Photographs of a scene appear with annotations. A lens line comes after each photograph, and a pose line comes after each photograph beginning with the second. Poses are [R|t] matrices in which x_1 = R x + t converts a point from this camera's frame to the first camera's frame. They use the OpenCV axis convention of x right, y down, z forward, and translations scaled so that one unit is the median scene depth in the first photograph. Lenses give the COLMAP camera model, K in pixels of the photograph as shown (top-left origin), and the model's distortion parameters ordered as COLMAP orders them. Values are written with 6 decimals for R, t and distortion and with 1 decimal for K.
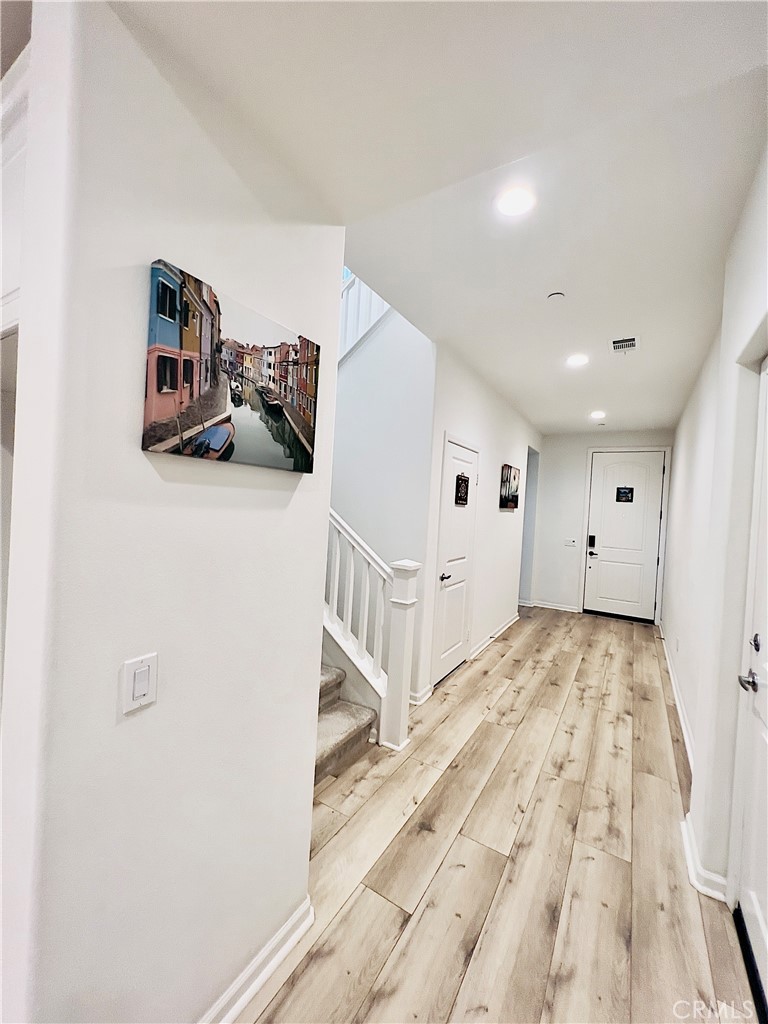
lens RADIAL K [[407.9, 0, 384.0], [0, 407.9, 512.0], [0, 0, 1]] dist [0.001281, -0.000283]
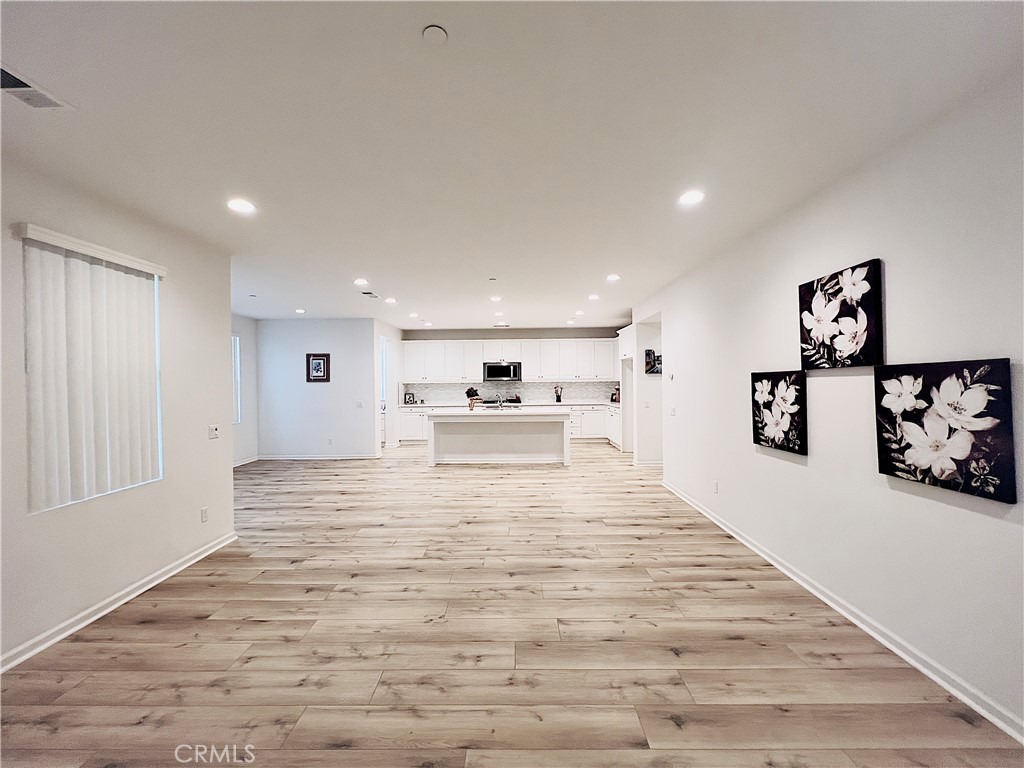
lens RADIAL K [[407.9, 0, 510.2], [0, 407.9, 383.3], [0, 0, 1]] dist [0.001281, -0.000283]
pose [[0.509414, -0.049413, -0.859102, 0.855575], [0.027076, 0.998776, -0.041392, 0.051927], [0.860095, -0.002175, 0.510129, -0.932846]]
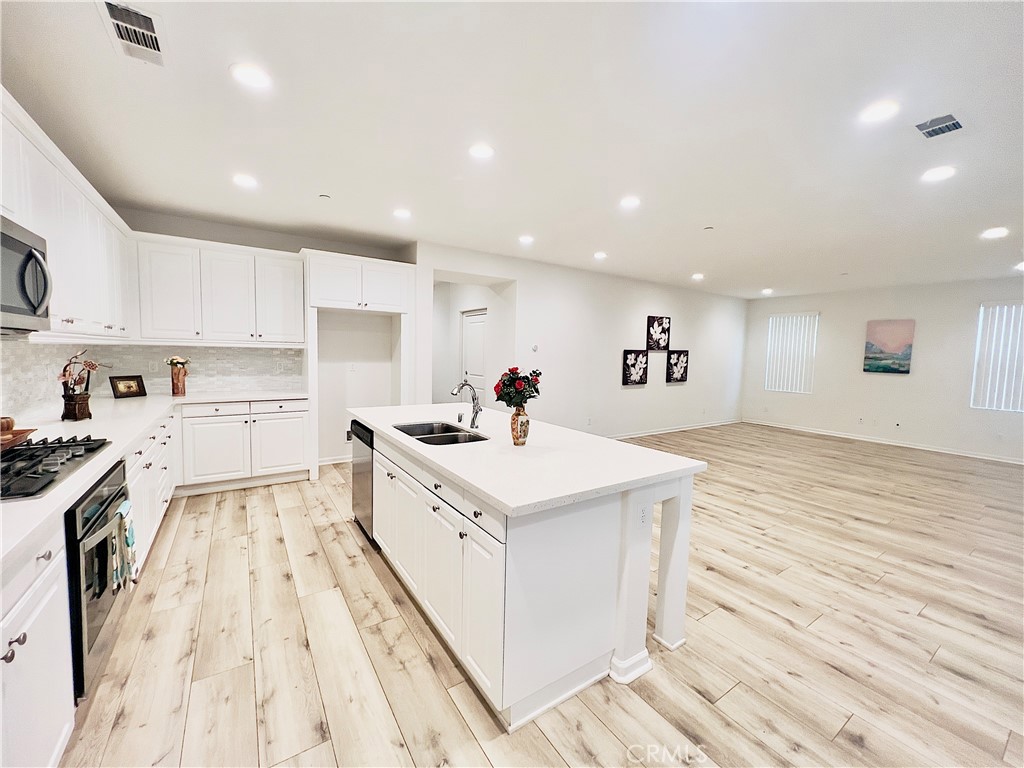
lens RADIAL K [[407.9, 0, 510.2], [0, 407.9, 383.3], [0, 0, 1]] dist [0.001281, -0.000283]
pose [[0.422477, -0.111073, 0.899542, -0.959333], [0.007908, 0.992877, 0.118884, -0.038549], [-0.906339, -0.043112, 0.420345, -0.452210]]
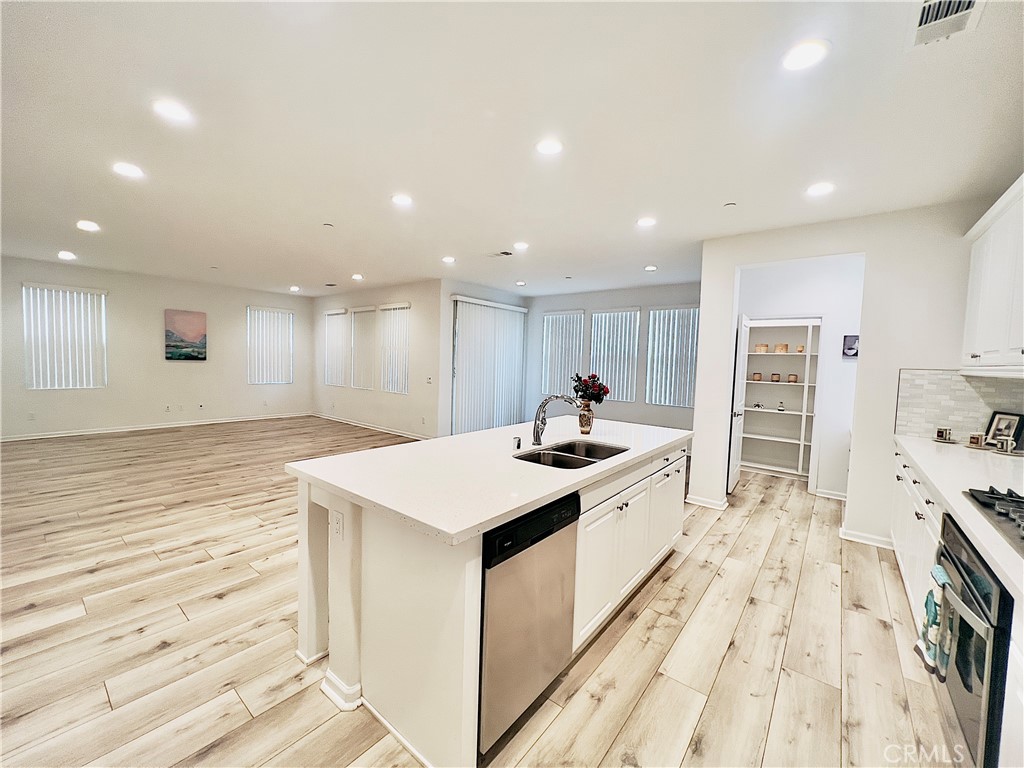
lens RADIAL K [[407.9, 0, 510.2], [0, 407.9, 383.3], [0, 0, 1]] dist [0.001281, -0.000283]
pose [[-0.987693, -0.089400, 0.128336, -0.511391], [-0.079705, 0.993699, 0.078799, -0.025435], [-0.134572, 0.067600, -0.988595, 0.324413]]
